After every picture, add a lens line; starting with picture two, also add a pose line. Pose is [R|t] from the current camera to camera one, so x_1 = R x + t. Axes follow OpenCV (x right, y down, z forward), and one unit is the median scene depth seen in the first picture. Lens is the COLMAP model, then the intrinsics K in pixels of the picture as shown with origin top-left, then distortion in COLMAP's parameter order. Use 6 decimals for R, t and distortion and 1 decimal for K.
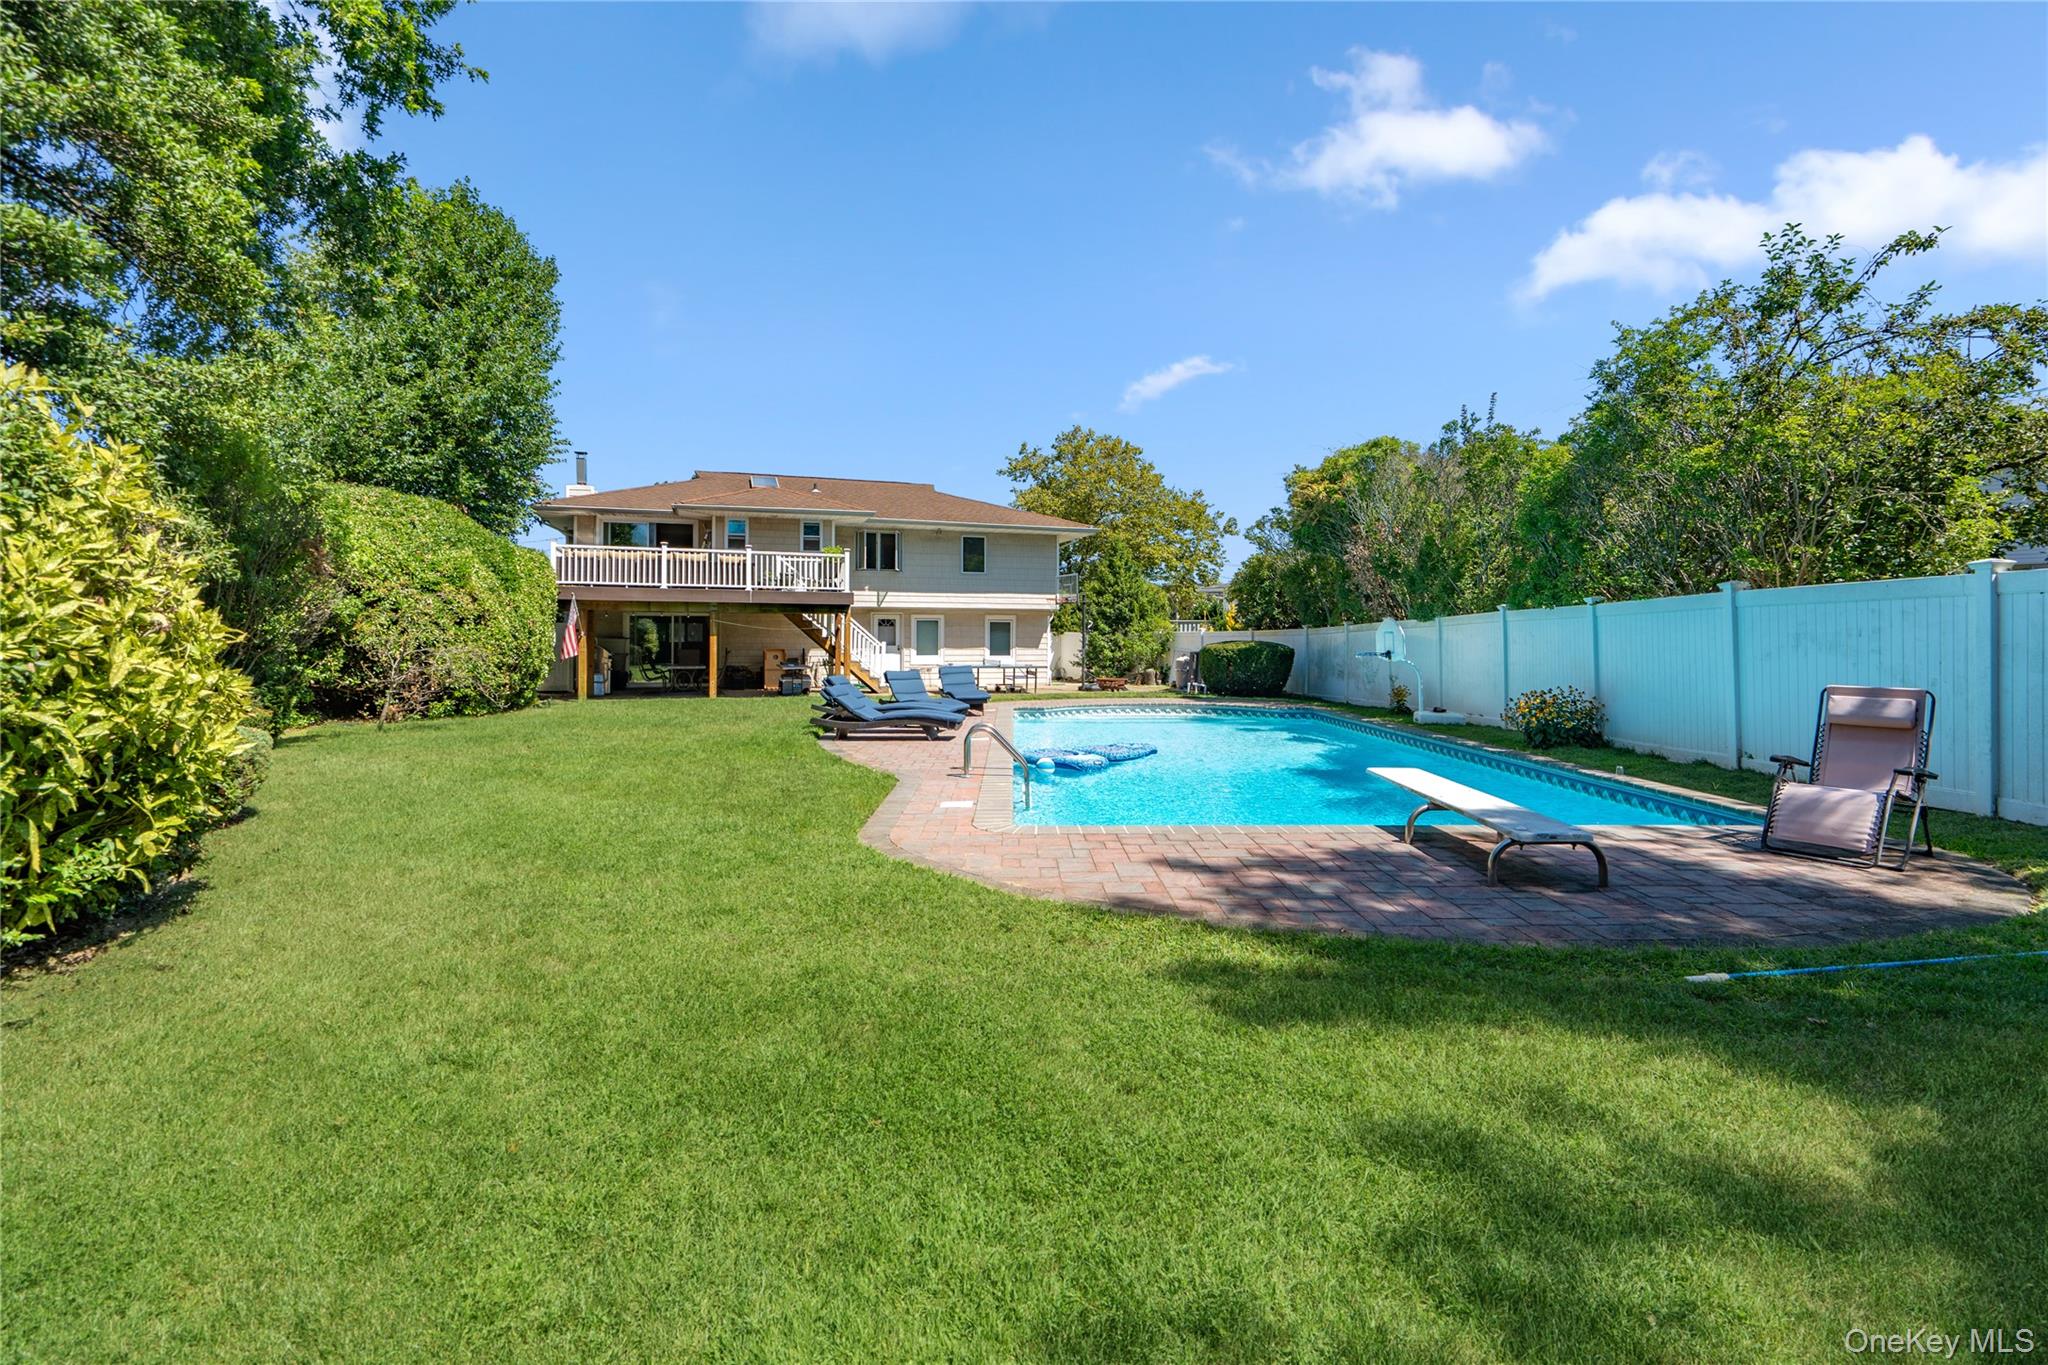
lens RADIAL K [[964.6, 0, 1038.7], [0, 964.6, 623.9], [0, 0, 1]] dist [0.002173, 0.000593]
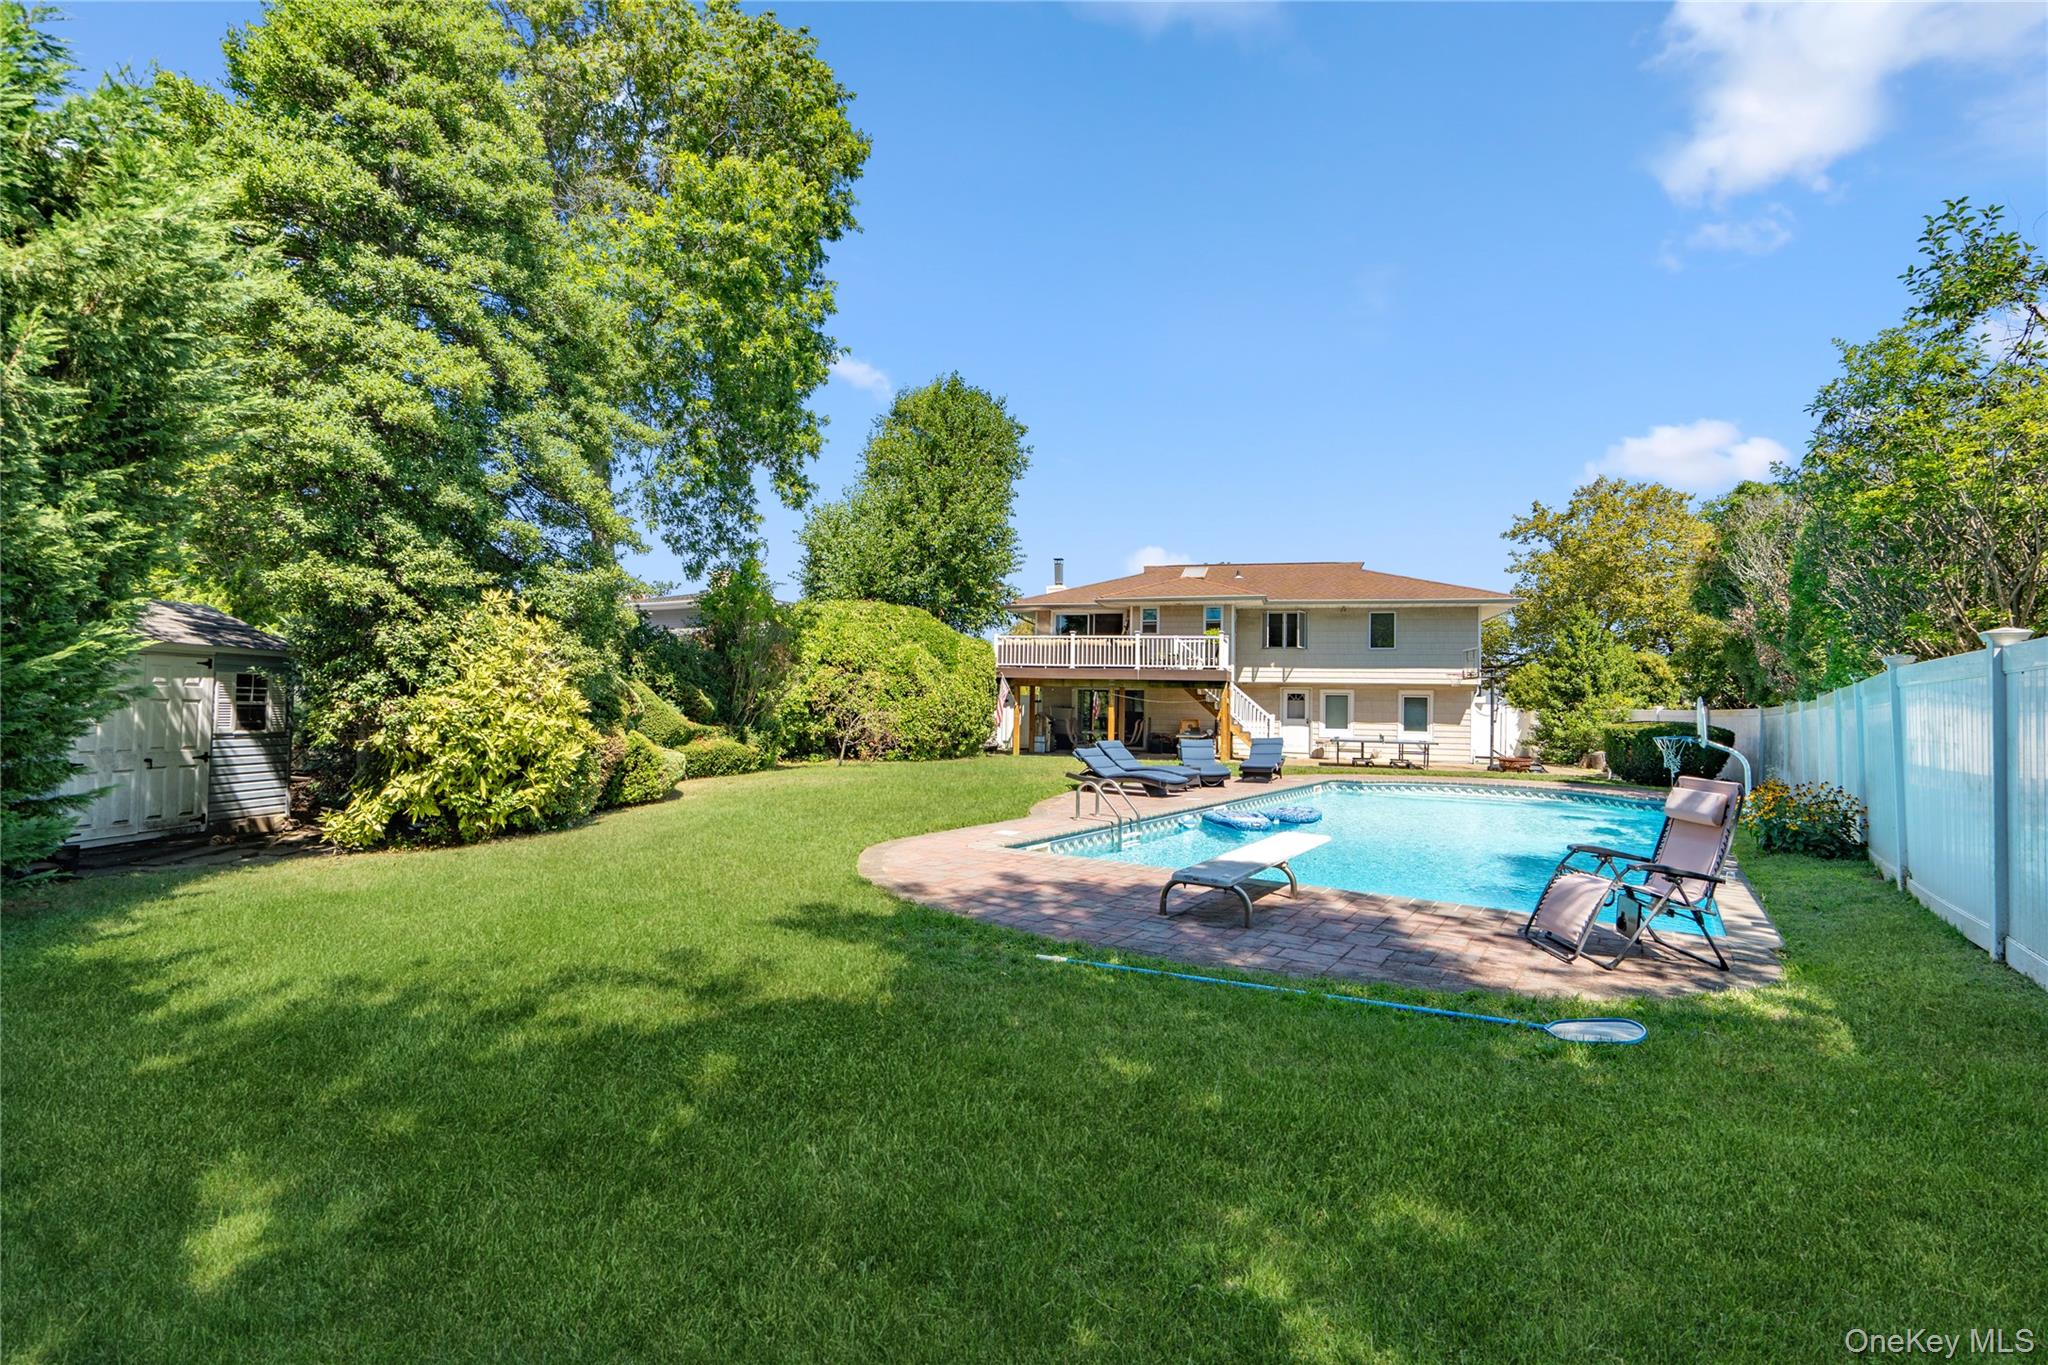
lens RADIAL K [[941.2, 0, 1018.2], [0, 941.2, 676.8], [0, 0, 1]] dist [-0.002655, 0.000177]
pose [[0.813370, -0.004456, -0.581729, 0.244546], [-0.007240, 0.999816, -0.017780, -0.003421], [0.581701, 0.018673, 0.813188, -0.026498]]
